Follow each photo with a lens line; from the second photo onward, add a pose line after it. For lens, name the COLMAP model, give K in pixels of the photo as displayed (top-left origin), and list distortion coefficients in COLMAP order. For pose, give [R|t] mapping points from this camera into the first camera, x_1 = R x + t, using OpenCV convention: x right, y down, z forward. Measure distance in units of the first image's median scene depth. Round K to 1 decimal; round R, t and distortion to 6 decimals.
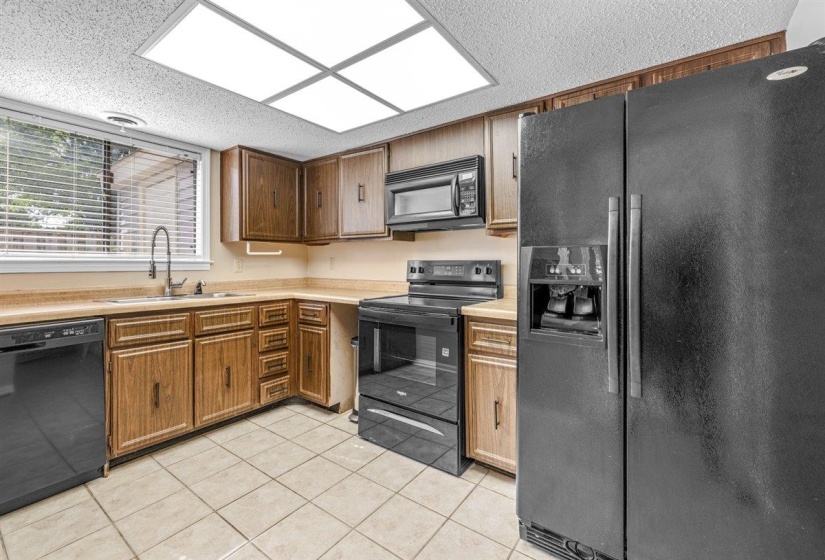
lens RADIAL K [[352.1, 0, 413.1], [0, 352.1, 263.6], [0, 0, 1]] dist [0.000505, 0.000030]
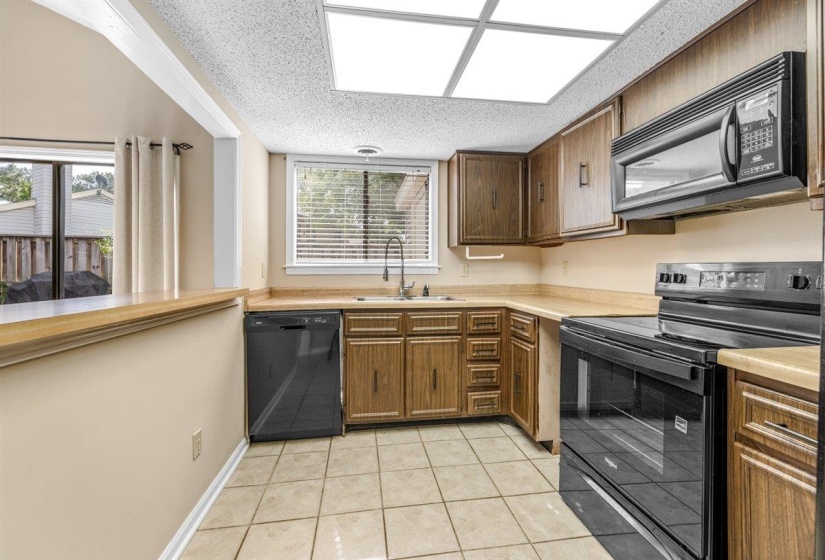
lens RADIAL K [[350.0, 0, 410.6], [0, 350.0, 272.5], [0, 0, 1]] dist [0.000413, 0.000044]
pose [[0.701638, 0.009335, -0.712473, 0.151743], [-0.000185, 0.999917, 0.012919, -0.000626], [0.712534, -0.008933, 0.701581, 0.240441]]
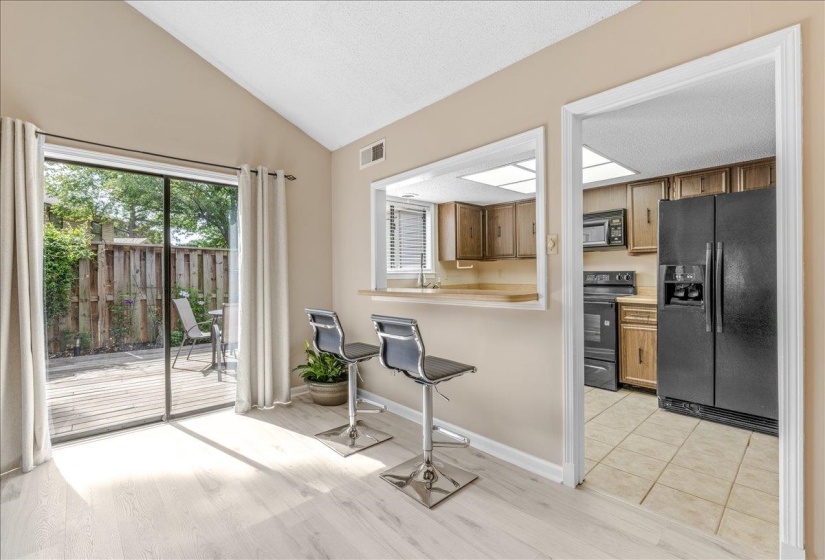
lens RADIAL K [[362.4, 0, 424.5], [0, 362.4, 277.7], [0, 0, 1]] dist [-0.001440, -0.000084]
pose [[0.982161, -0.007839, -0.187881, -0.382035], [0.010704, 0.999841, 0.014238, -0.011608], [0.187739, -0.015996, 0.982089, -0.791308]]
